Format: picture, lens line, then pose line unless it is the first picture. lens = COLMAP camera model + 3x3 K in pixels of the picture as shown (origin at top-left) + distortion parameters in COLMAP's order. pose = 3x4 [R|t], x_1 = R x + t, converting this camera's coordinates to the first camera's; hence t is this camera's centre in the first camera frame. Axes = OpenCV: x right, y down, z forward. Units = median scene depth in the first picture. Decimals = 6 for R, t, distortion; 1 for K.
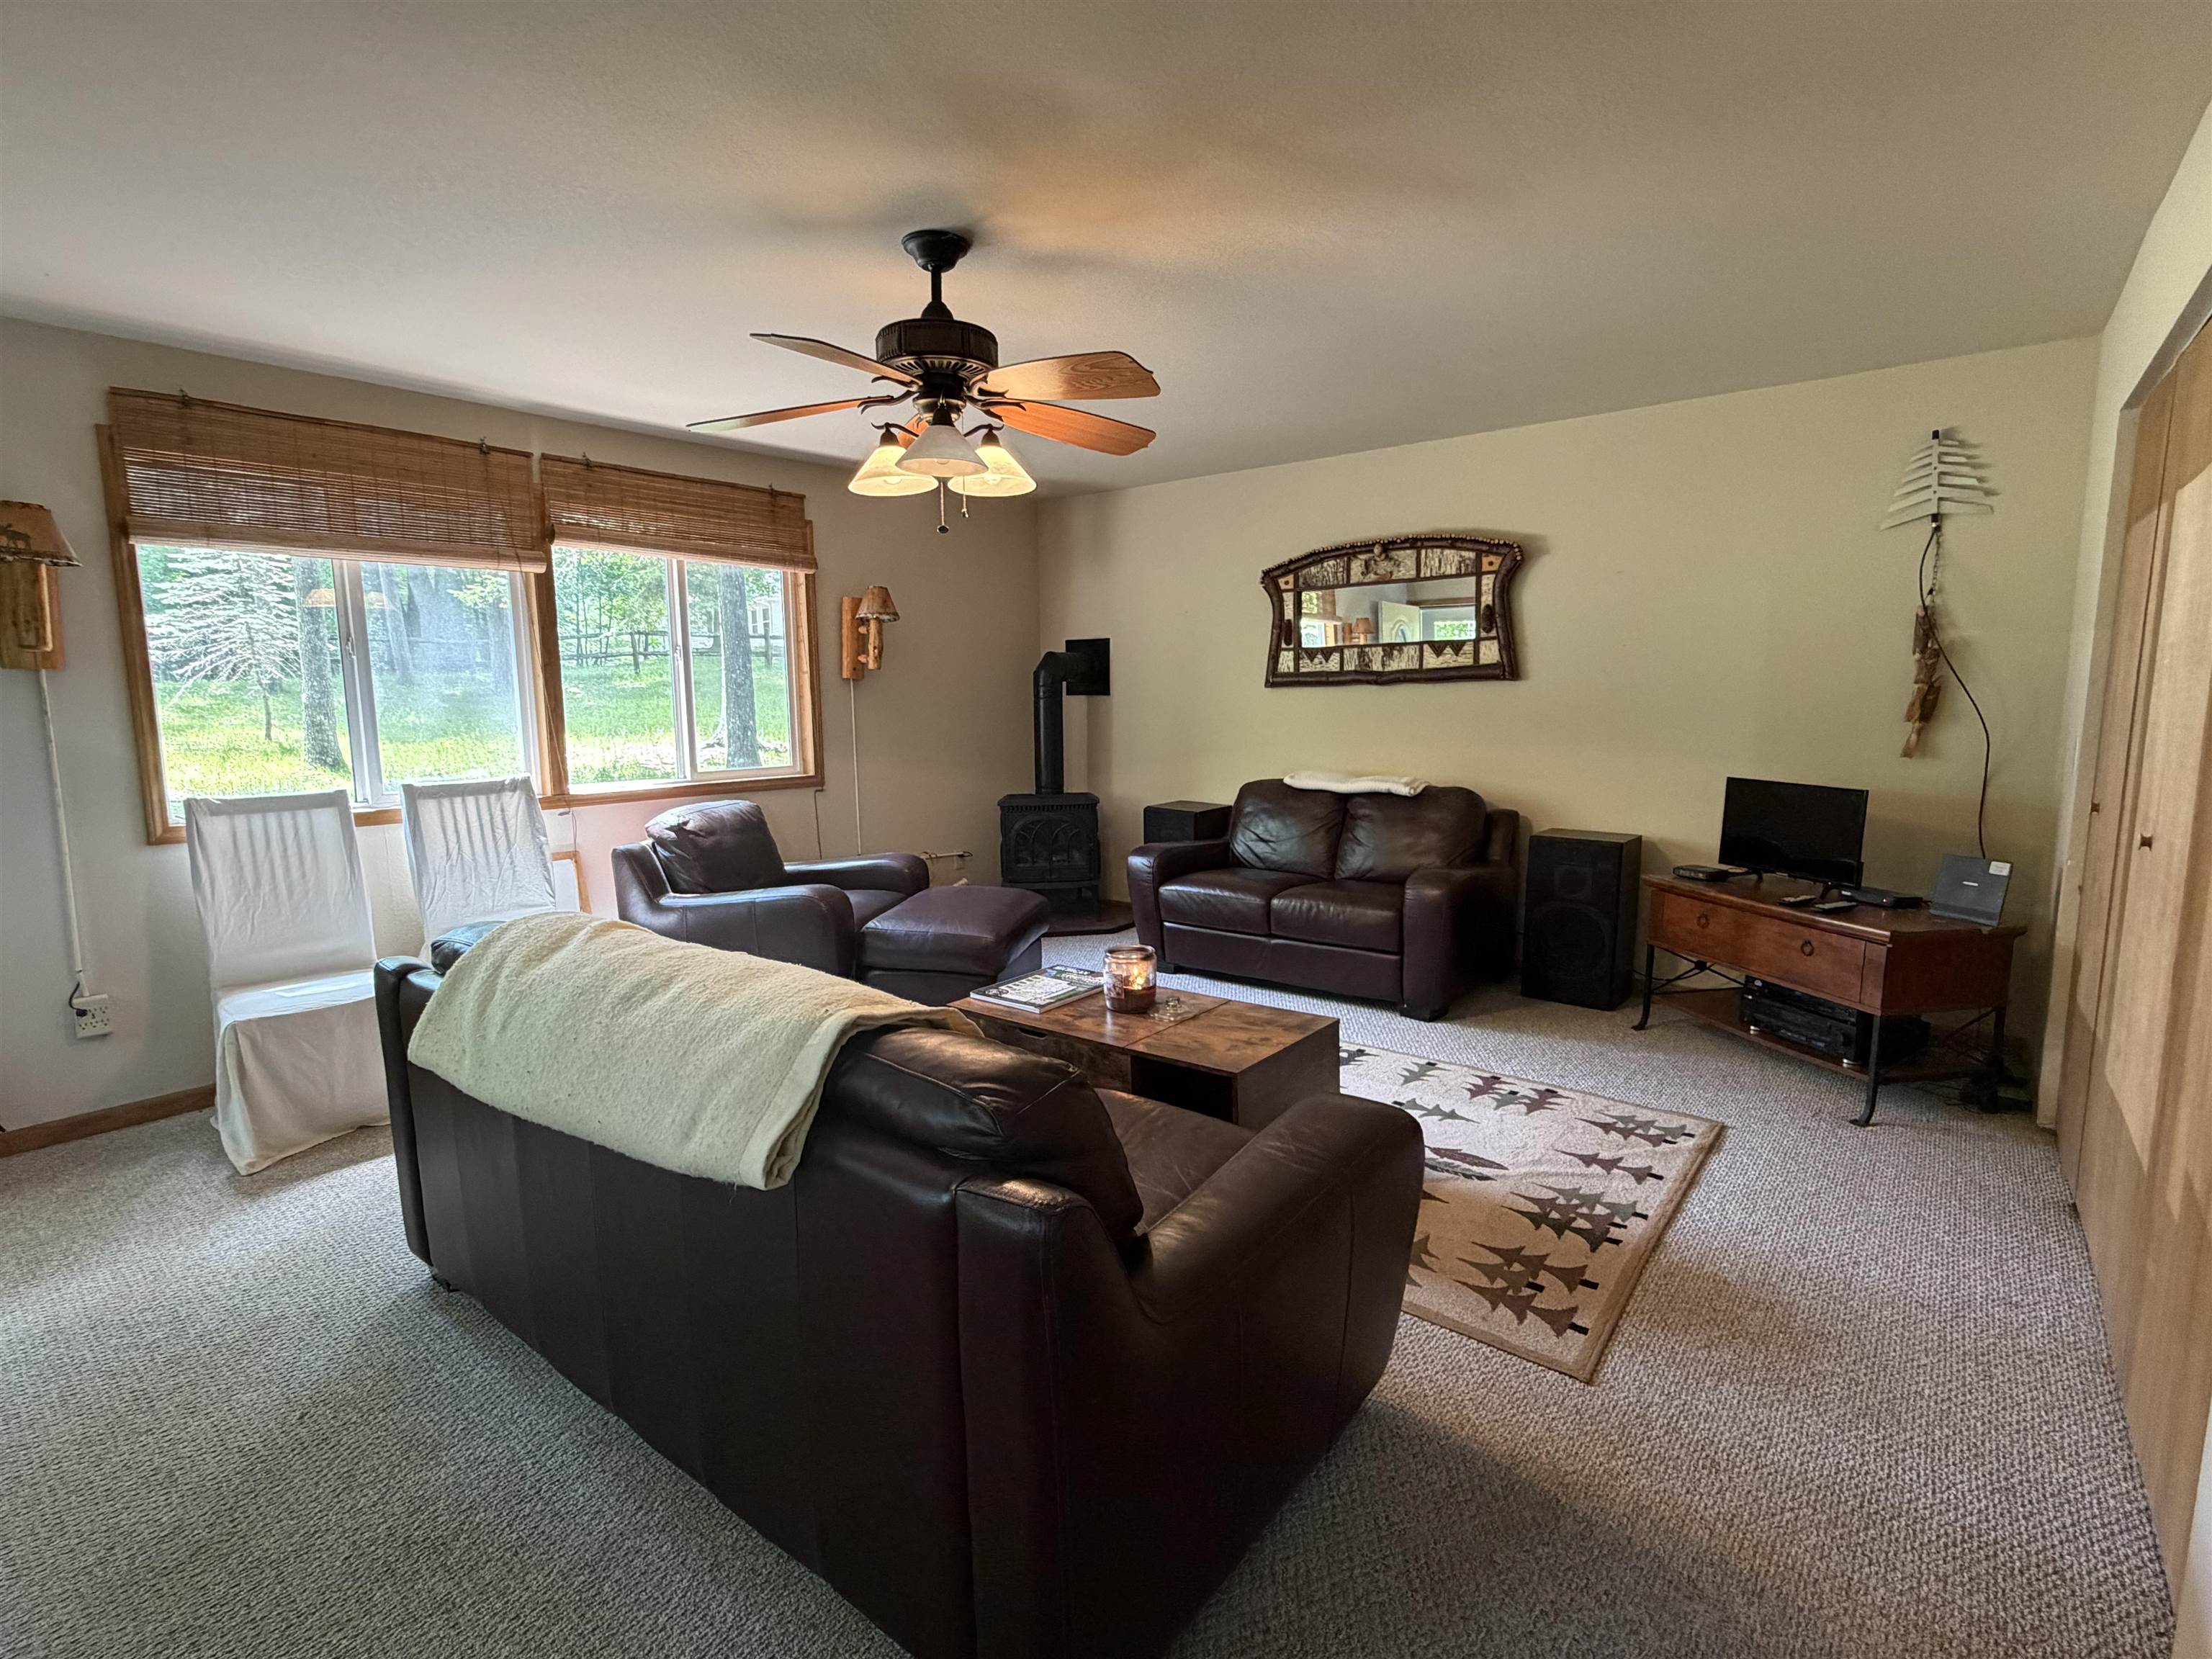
lens RADIAL K [[1064.9, 0, 1106.0], [0, 1064.9, 829.5], [0, 0, 1]] dist [-0.000449, -0.000327]
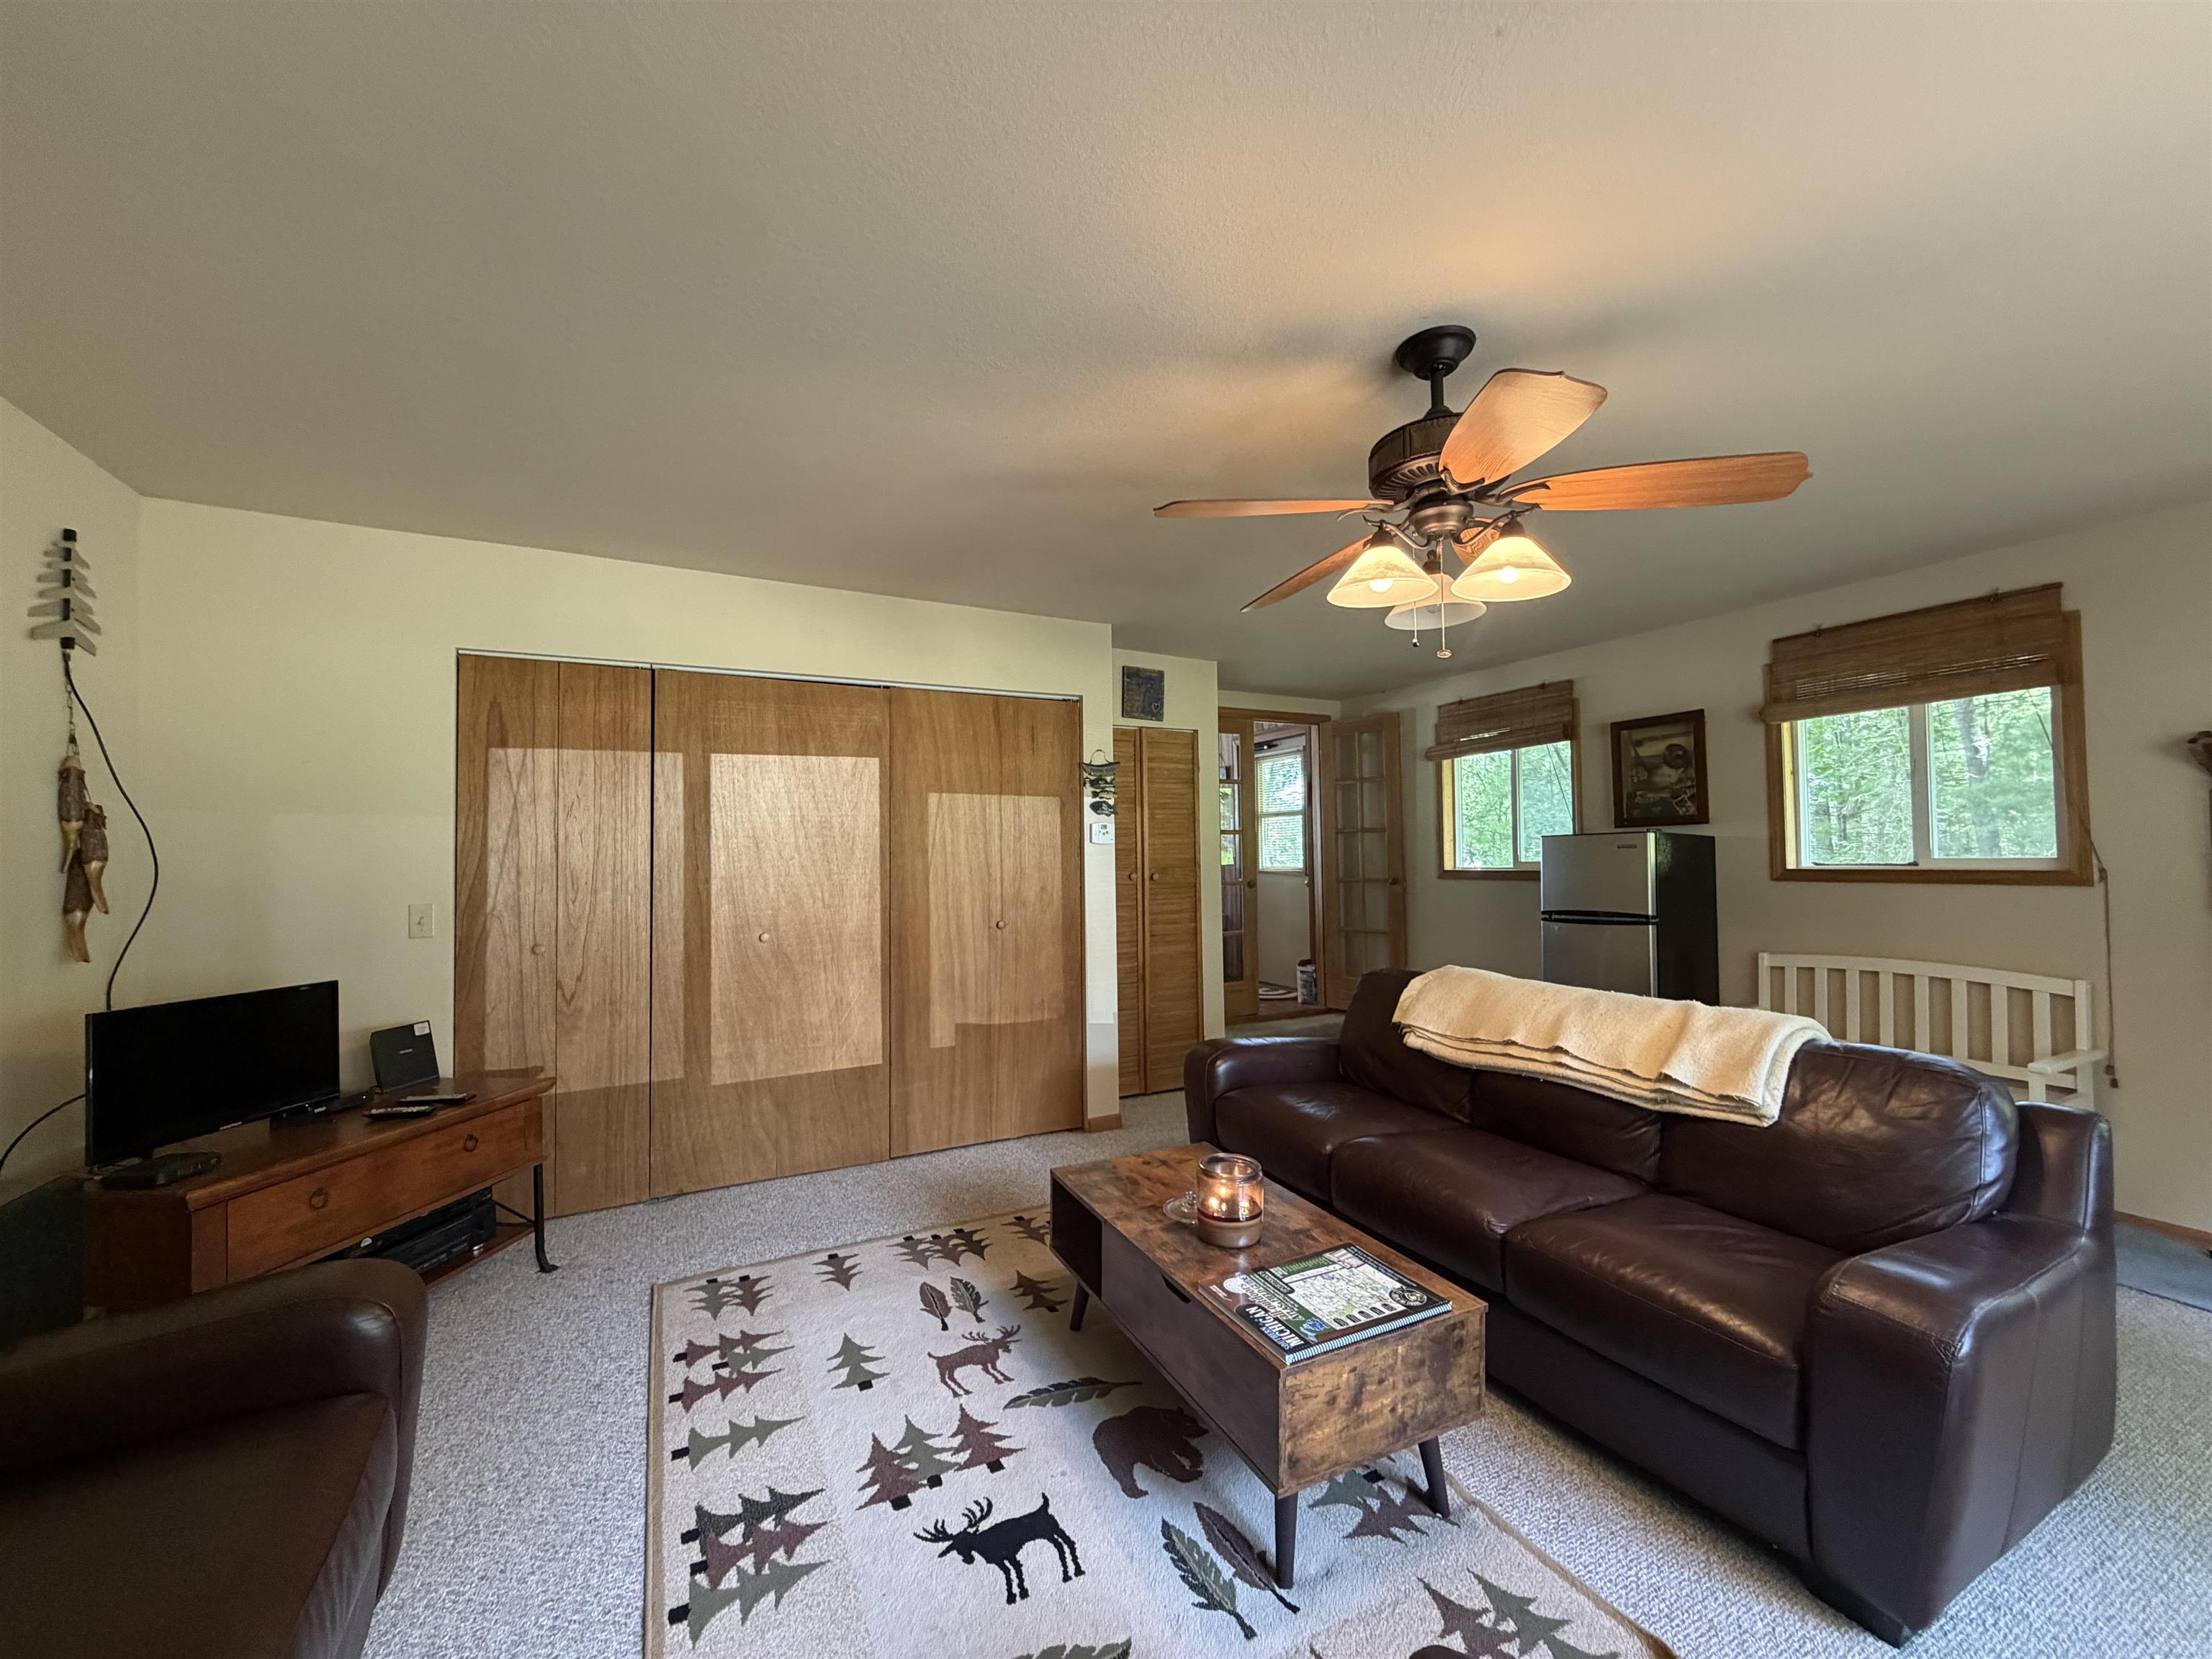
lens RADIAL K [[880.6, 0, 1099.3], [0, 880.6, 832.2], [0, 0, 1]] dist [-0.000815, 0.000437]
pose [[-0.914012, 0.032110, 0.404415, -0.103444], [0.073138, 0.993571, 0.086412, -0.125873], [-0.399041, 0.108560, -0.910484, 1.015602]]
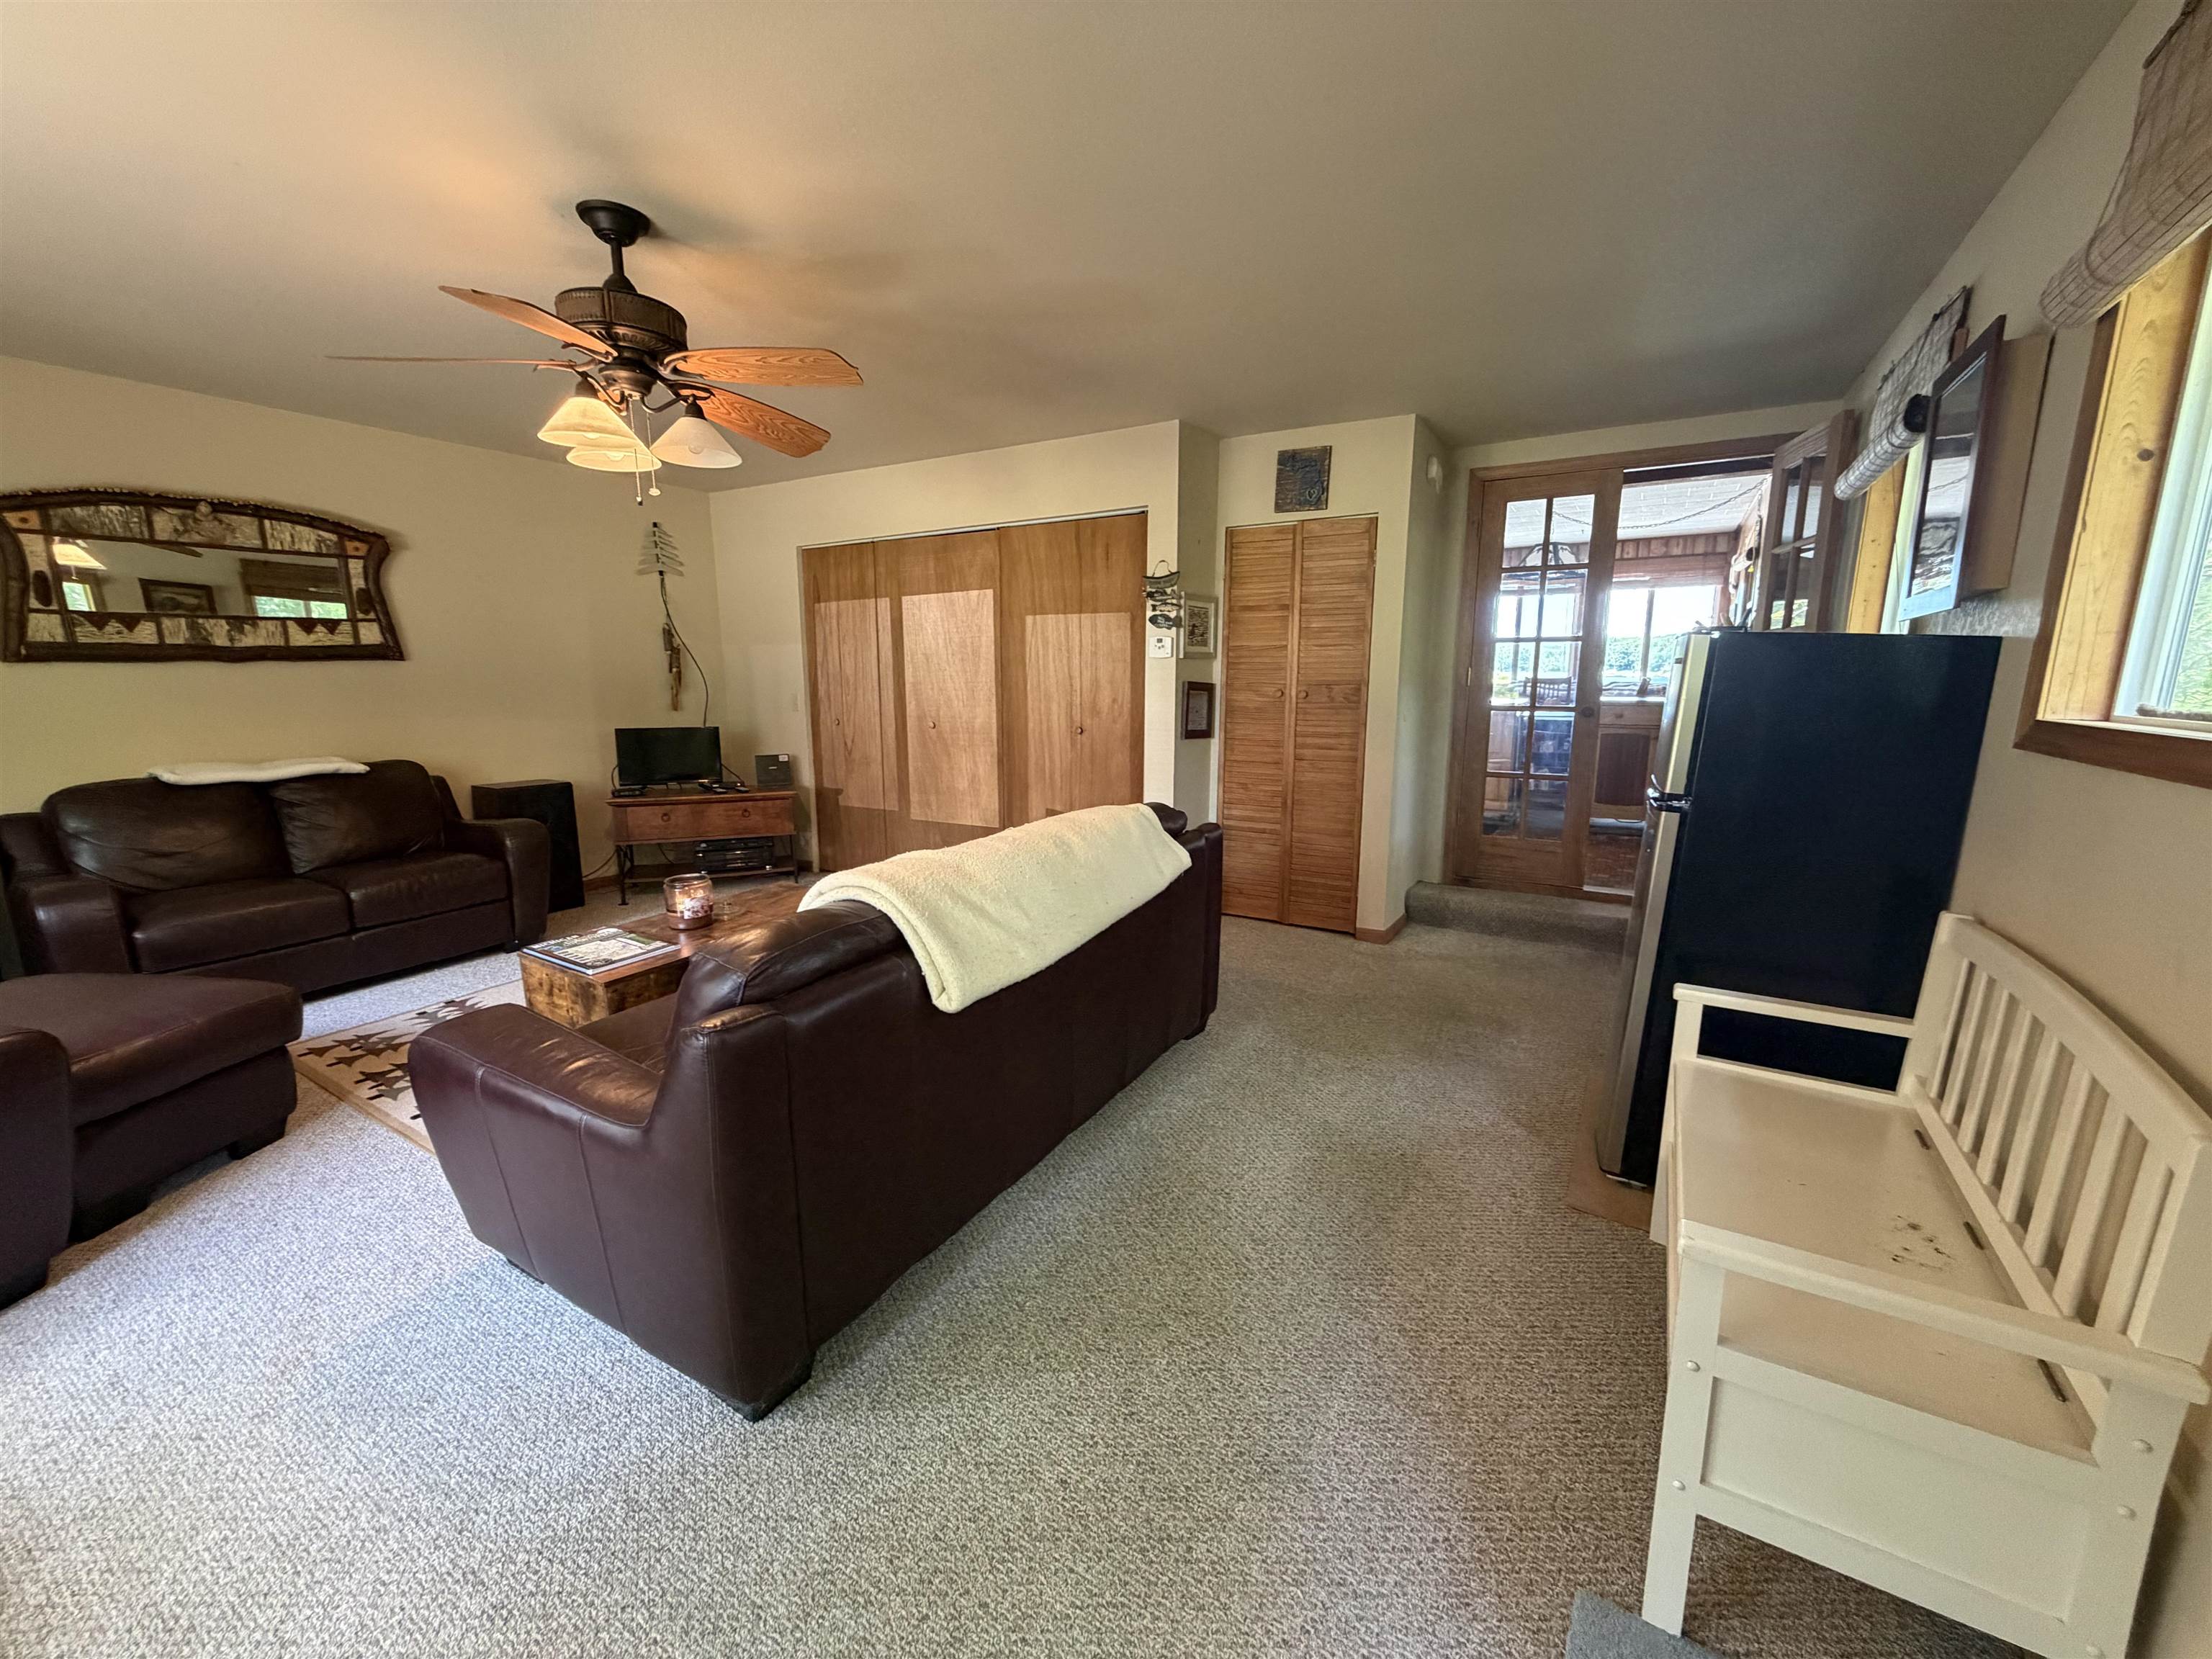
lens RADIAL K [[880.6, 0, 1099.3], [0, 880.6, 832.2], [0, 0, 1]] dist [-0.000815, 0.000437]
pose [[-0.130462, -0.167485, 0.977204, -0.633183], [0.129924, 0.974241, 0.184322, -0.039135], [-0.982904, 0.151009, -0.105342, 0.399793]]
